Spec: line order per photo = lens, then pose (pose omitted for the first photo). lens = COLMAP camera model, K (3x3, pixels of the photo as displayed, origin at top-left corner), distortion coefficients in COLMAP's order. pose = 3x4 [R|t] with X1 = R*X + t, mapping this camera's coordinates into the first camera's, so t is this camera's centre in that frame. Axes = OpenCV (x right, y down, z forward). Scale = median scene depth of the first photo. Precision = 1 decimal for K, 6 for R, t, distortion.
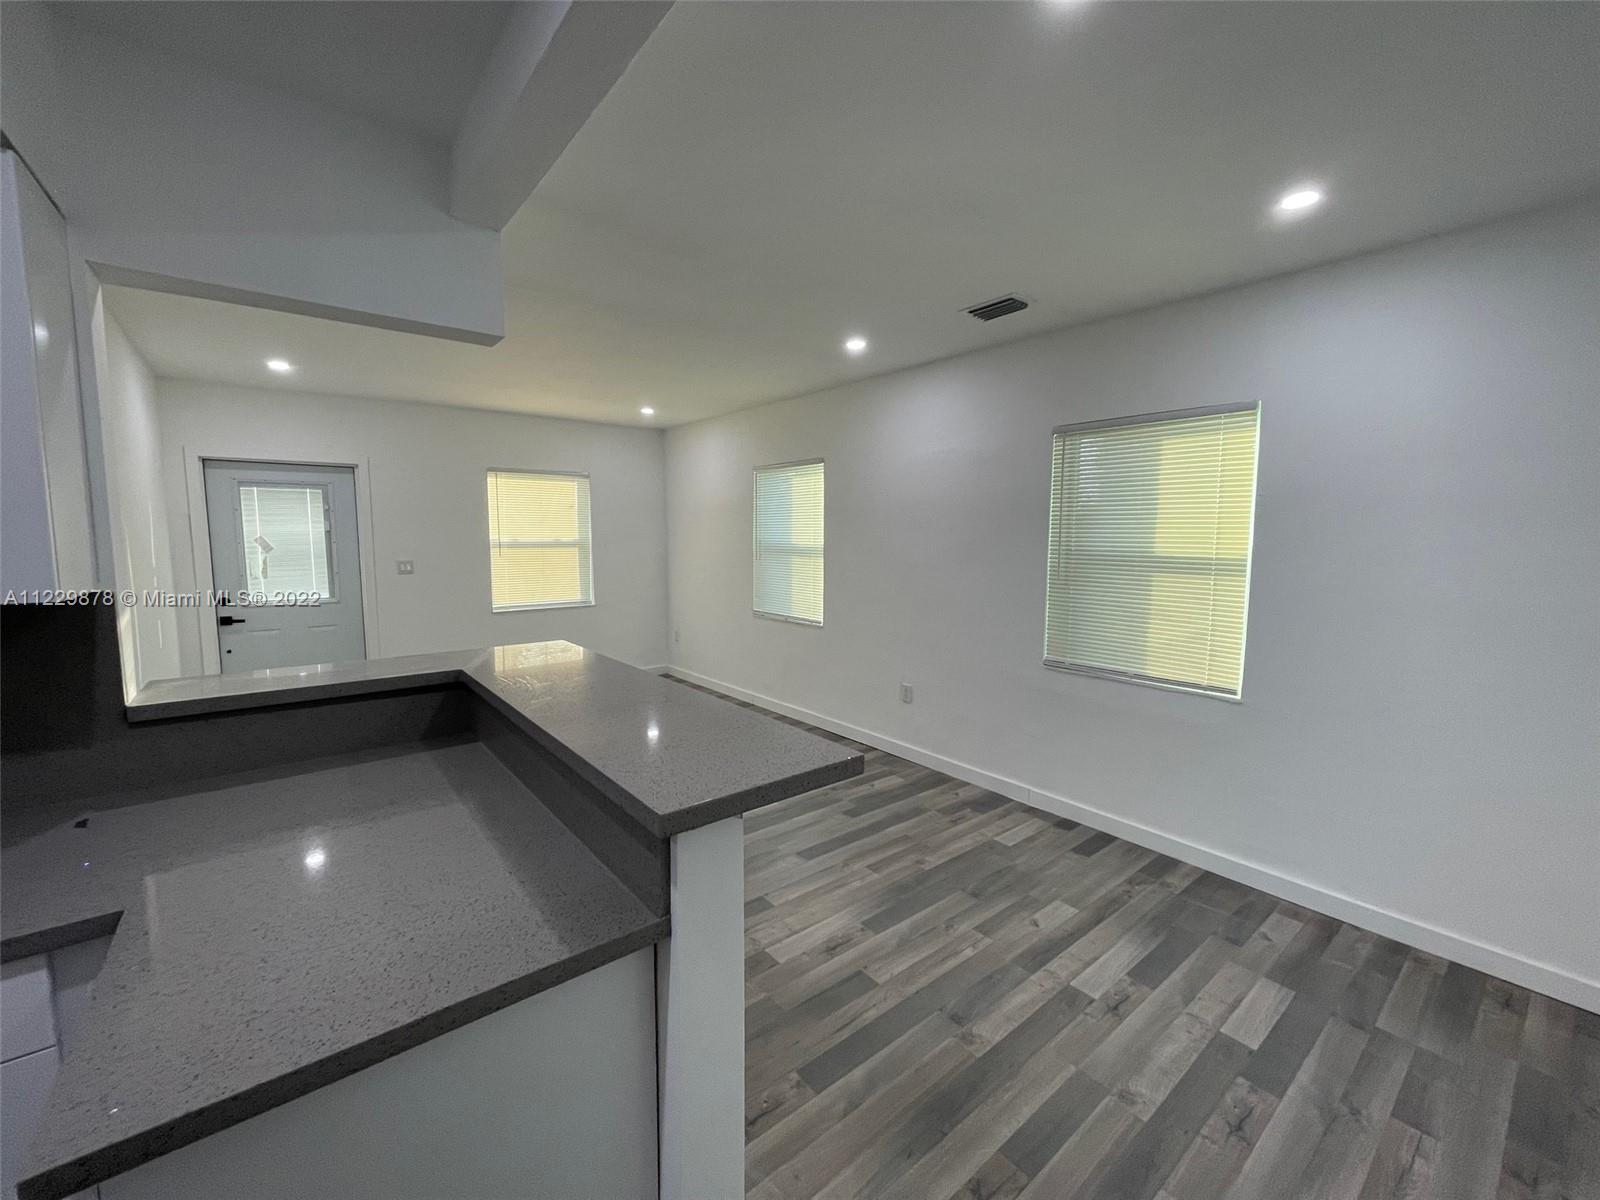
lens RADIAL K [[647.1, 0, 803.4], [0, 647.1, 595.6], [0, 0, 1]] dist [-0.007236, 0.001373]
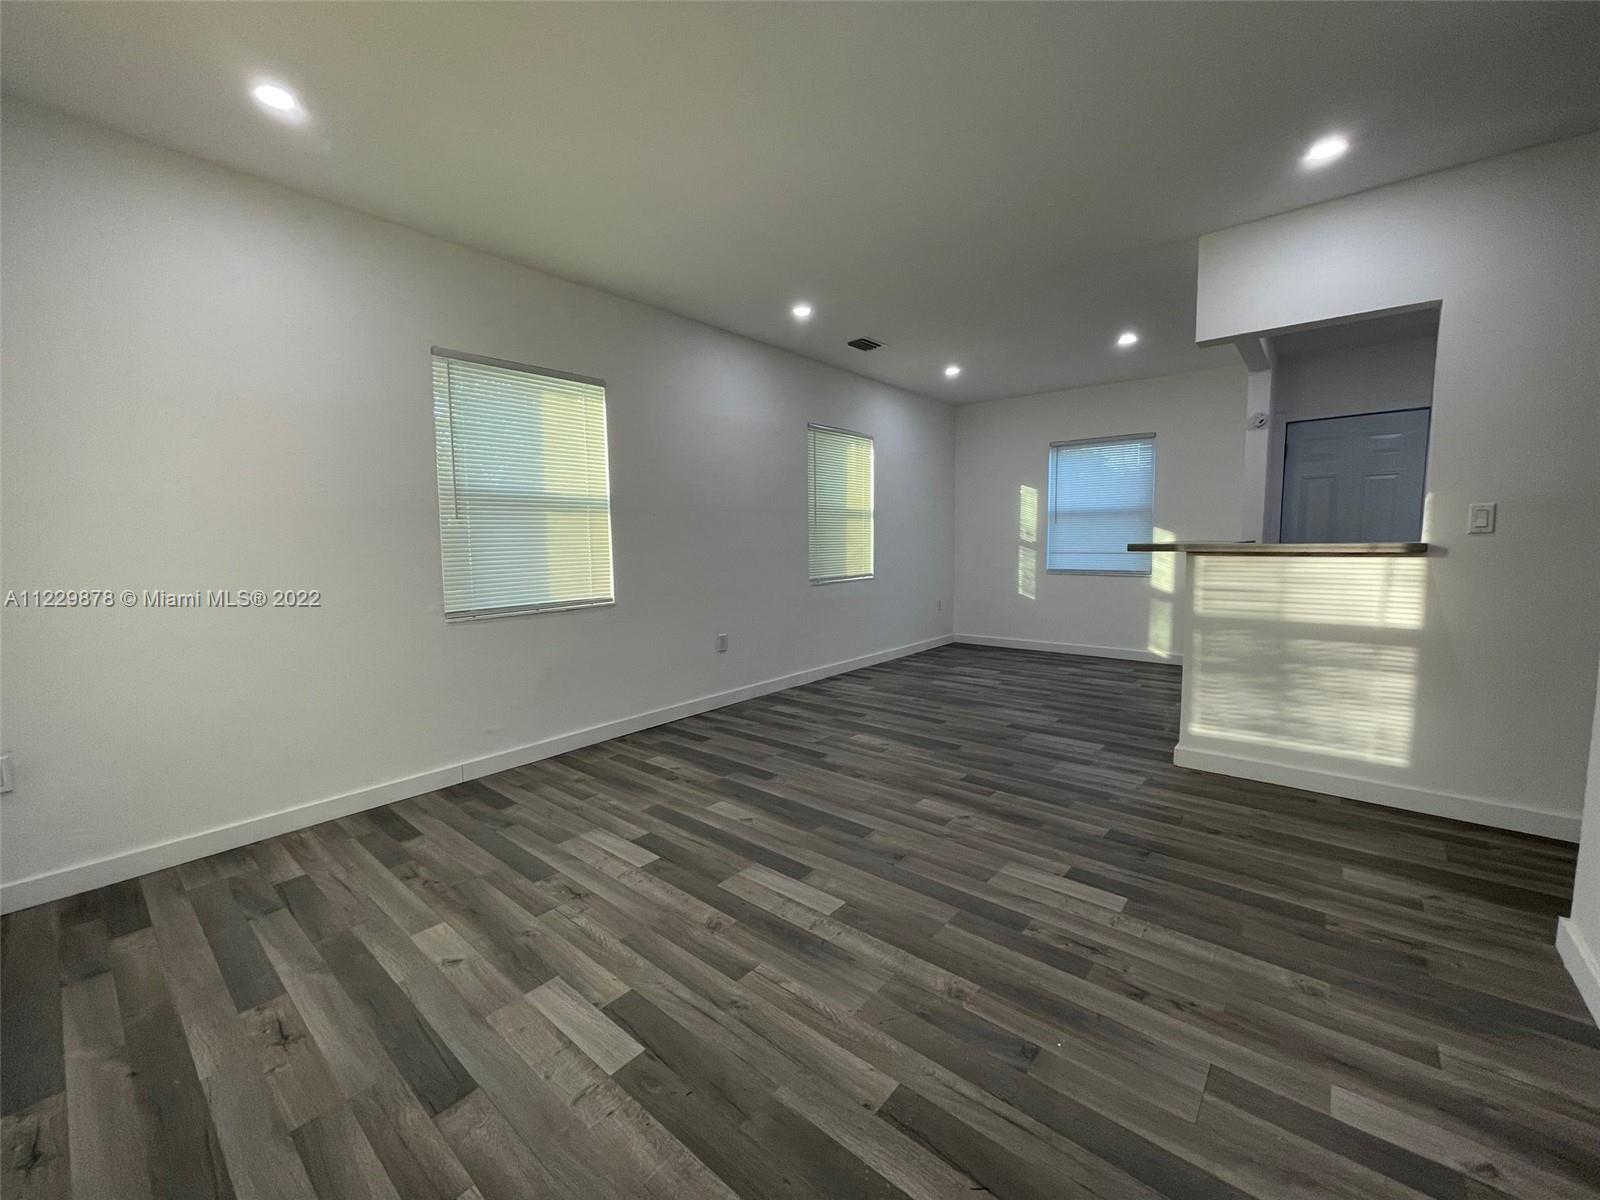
lens RADIAL K [[647.1, 0, 784.6], [0, 647.1, 603.8], [0, 0, 1]] dist [-0.007236, 0.001373]
pose [[-0.185423, -0.102969, 0.977249, -1.316983], [0.100720, 0.987266, 0.123135, -0.044093], [-0.977483, 0.121260, -0.172691, 1.627098]]
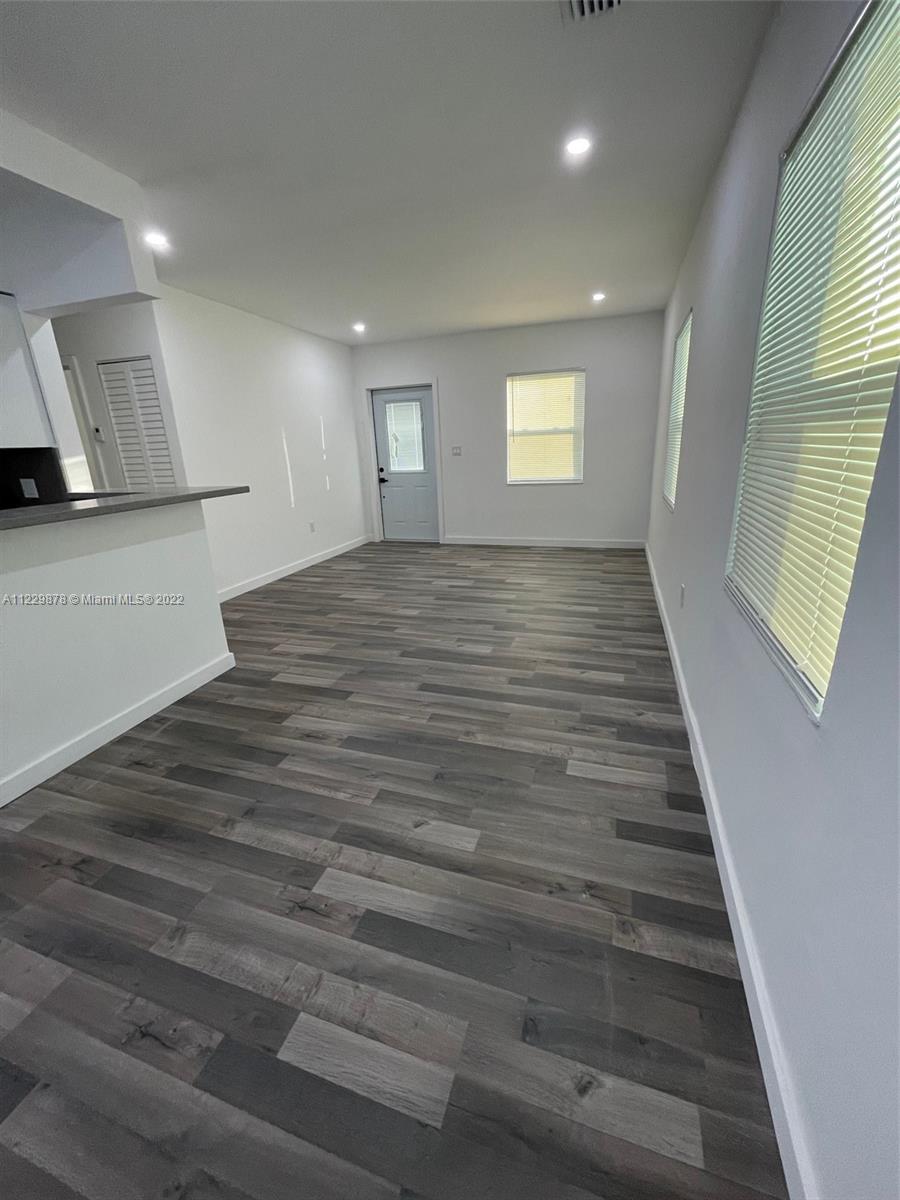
lens RADIAL K [[485.3, 0, 445.6], [0, 485.3, 599.5], [0, 0, 1]] dist [-0.007236, 0.001373]
pose [[0.537522, 0.235309, -0.809753, 0.766976], [-0.040542, 0.966378, 0.253911, 0.013764], [0.842275, -0.103654, 0.528989, 0.613288]]
